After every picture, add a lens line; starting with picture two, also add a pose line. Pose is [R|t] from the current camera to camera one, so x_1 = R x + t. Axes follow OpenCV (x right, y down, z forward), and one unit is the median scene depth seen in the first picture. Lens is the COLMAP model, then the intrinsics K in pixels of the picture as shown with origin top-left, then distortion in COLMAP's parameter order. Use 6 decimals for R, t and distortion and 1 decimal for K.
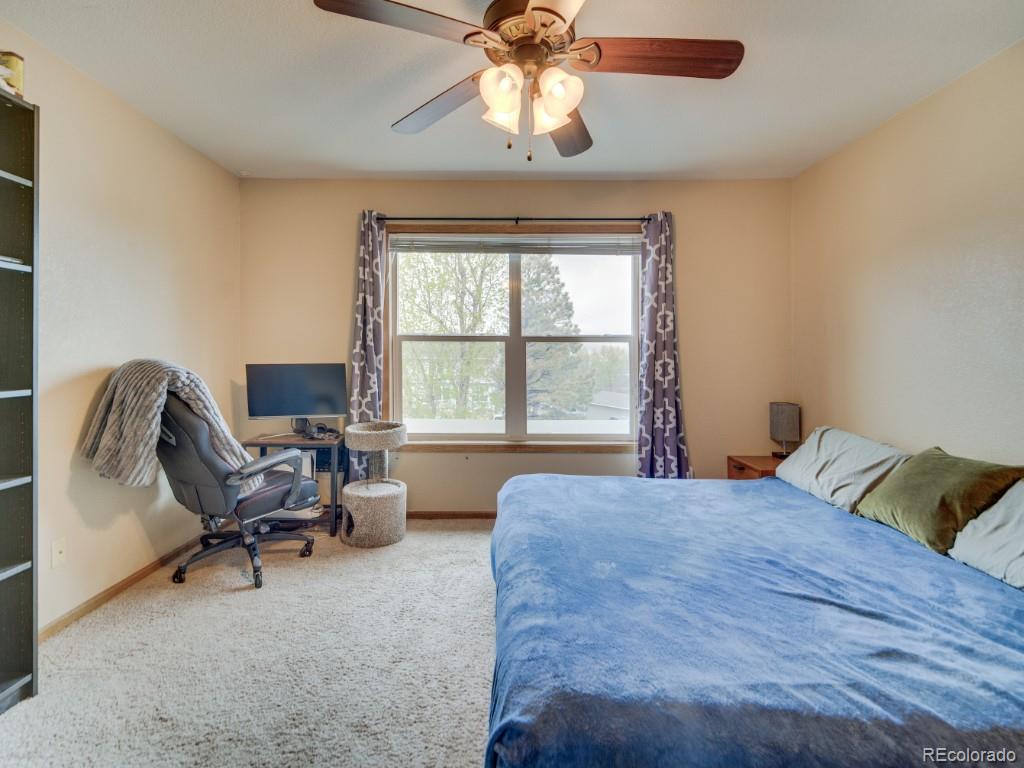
lens RADIAL K [[492.1, 0, 495.4], [0, 492.1, 351.4], [0, 0, 1]] dist [0.023844, -0.013089]
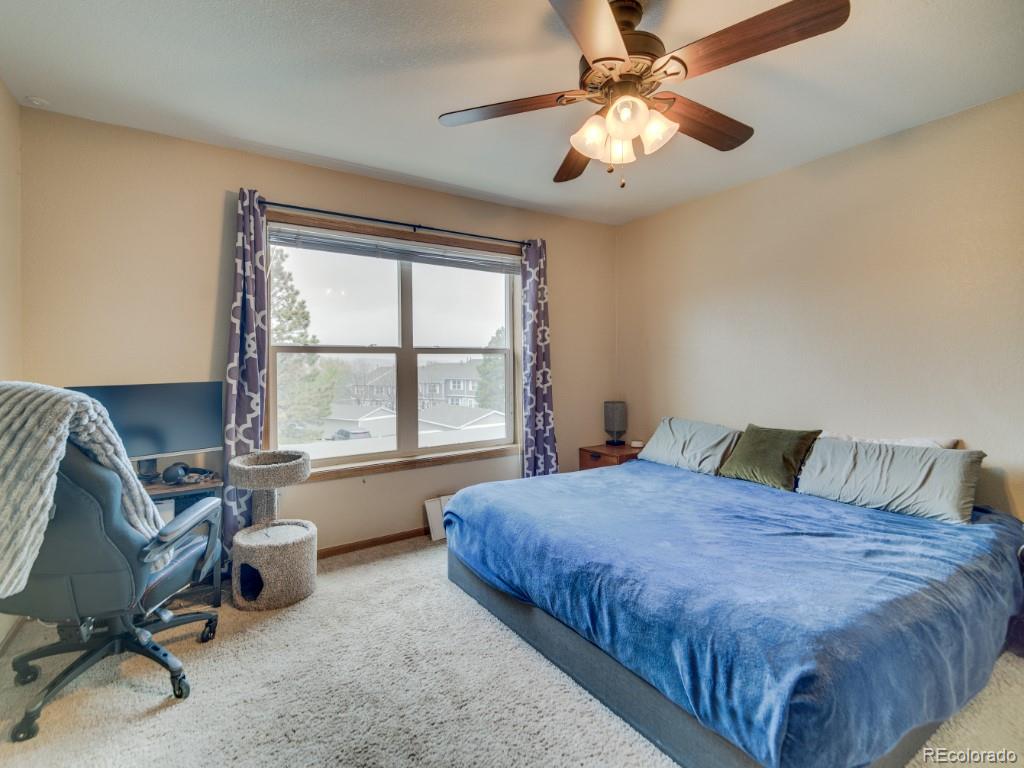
lens RADIAL K [[484.5, 0, 496.2], [0, 484.5, 361.4], [0, 0, 1]] dist [0.020649, -0.012369]
pose [[0.838523, -0.009172, 0.544790, -0.357934], [0.010609, 0.999944, 0.000506, -0.002933], [-0.544764, 0.005356, 0.838573, 0.121541]]
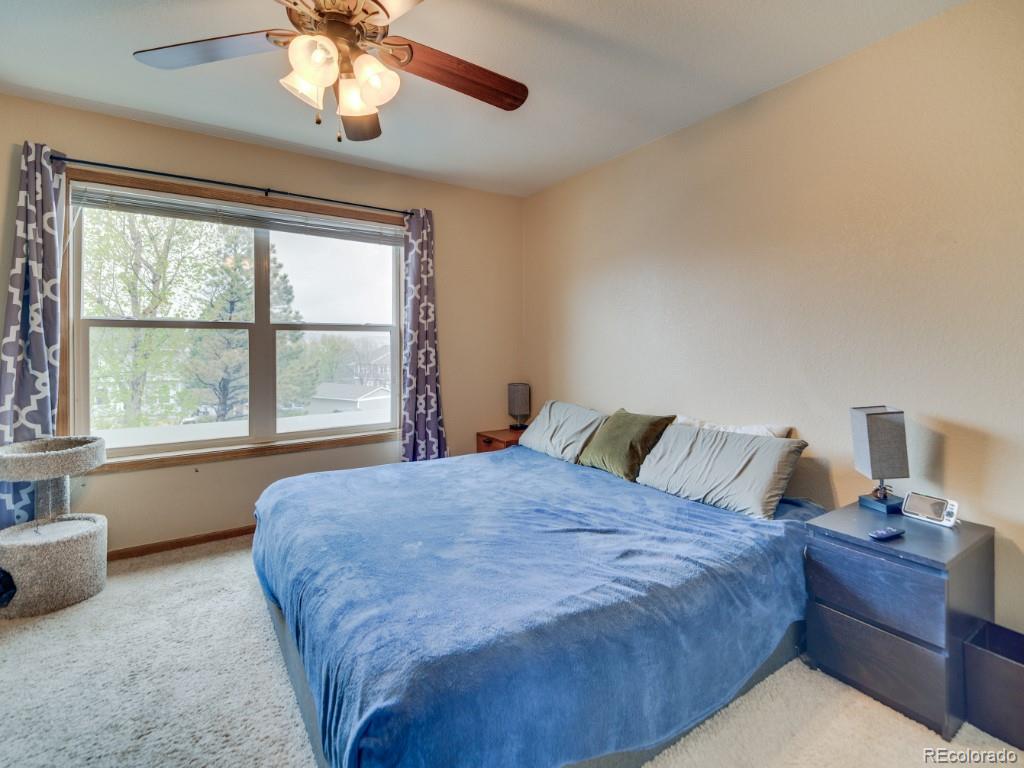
lens RADIAL K [[495.2, 0, 532.2], [0, 495.2, 338.9], [0, 0, 1]] dist [0.019915, -0.013481]
pose [[0.815741, 0.001945, 0.578414, -0.088177], [-0.000281, 0.999996, -0.002967, -0.000508], [-0.578417, 0.002258, 0.815738, -0.001466]]
